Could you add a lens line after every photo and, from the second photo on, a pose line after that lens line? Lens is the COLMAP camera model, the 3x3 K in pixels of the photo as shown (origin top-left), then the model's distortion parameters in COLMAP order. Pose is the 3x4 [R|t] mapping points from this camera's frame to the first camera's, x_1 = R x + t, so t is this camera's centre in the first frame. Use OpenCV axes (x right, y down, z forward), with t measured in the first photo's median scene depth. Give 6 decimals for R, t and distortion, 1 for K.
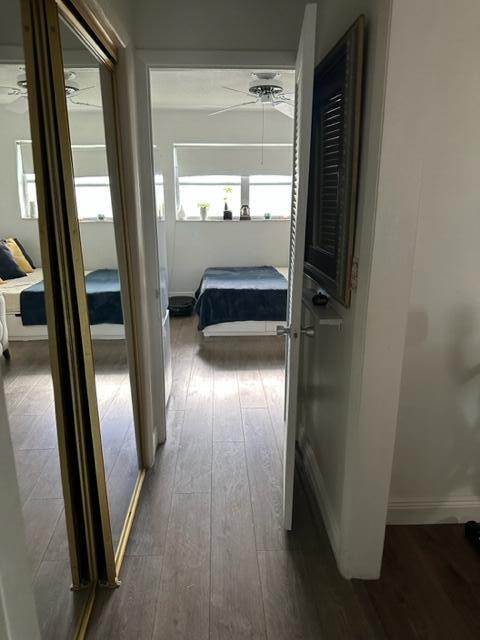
lens RADIAL K [[452.1, 0, 232.1], [0, 452.1, 324.5], [0, 0, 1]] dist [0.113124, -0.145027]
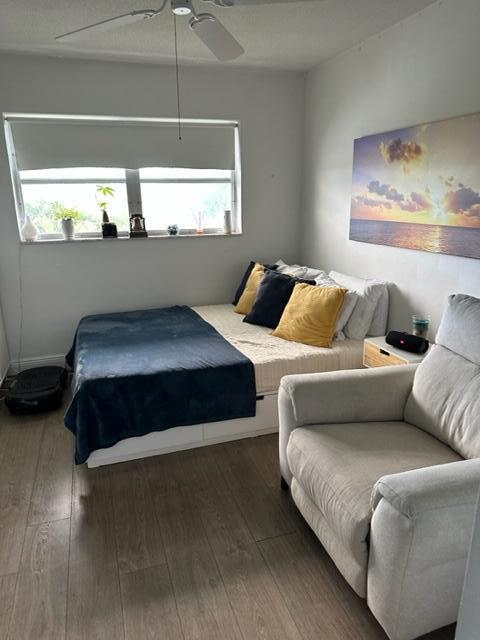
lens RADIAL K [[448.4, 0, 240.9], [0, 448.4, 327.9], [0, 0, 1]] dist [0.107542, -0.264736]
pose [[0.959100, -0.090456, 0.268227, -0.015518], [0.086483, 0.995898, 0.026615, -0.107808], [-0.269534, -0.002330, 0.962988, 0.351619]]
